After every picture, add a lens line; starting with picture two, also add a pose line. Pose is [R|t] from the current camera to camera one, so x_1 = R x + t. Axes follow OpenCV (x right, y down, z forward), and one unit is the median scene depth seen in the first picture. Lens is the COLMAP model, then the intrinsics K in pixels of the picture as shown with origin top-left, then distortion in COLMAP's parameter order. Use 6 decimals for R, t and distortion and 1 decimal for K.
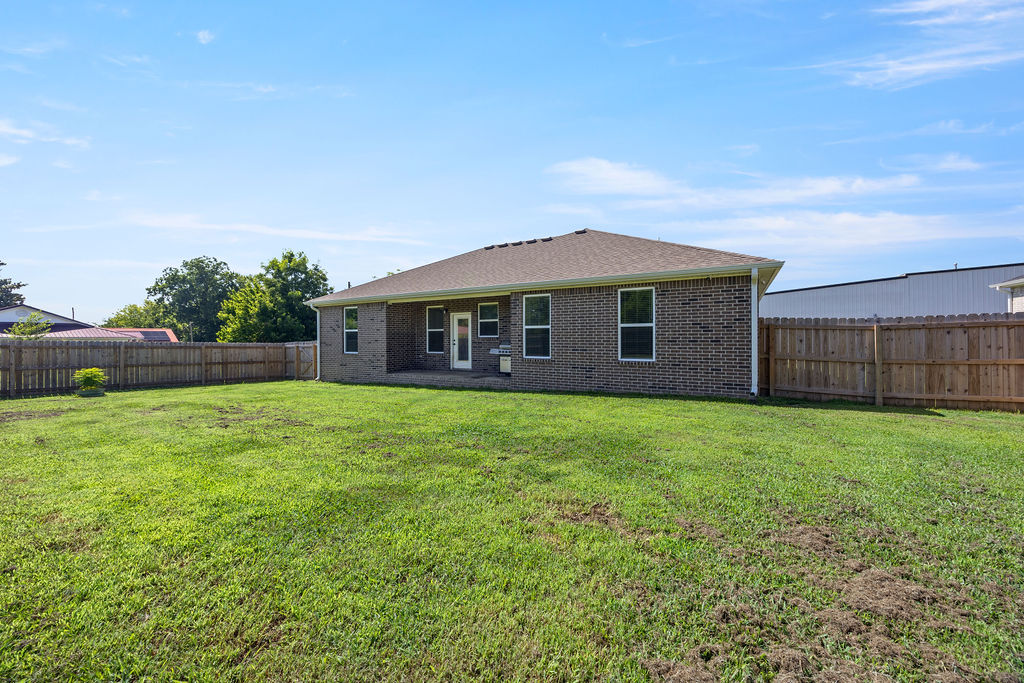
lens RADIAL K [[387.5, 0, 509.7], [0, 387.5, 339.6], [0, 0, 1]] dist [-0.001307, -0.000224]
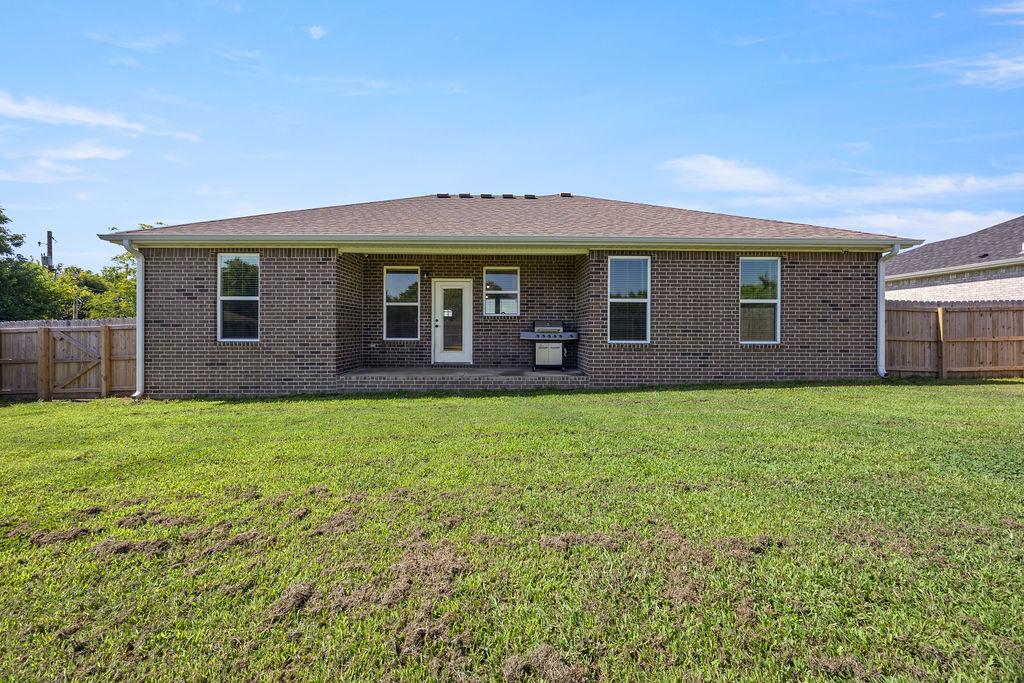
lens RADIAL K [[406.0, 0, 510.9], [0, 406.0, 333.8], [0, 0, 1]] dist [-0.001204, -0.000130]
pose [[0.856027, 0.000772, 0.516930, -0.389449], [-0.005709, 0.999952, 0.007960, 0.019333], [-0.516899, -0.009766, 0.855991, 0.343846]]
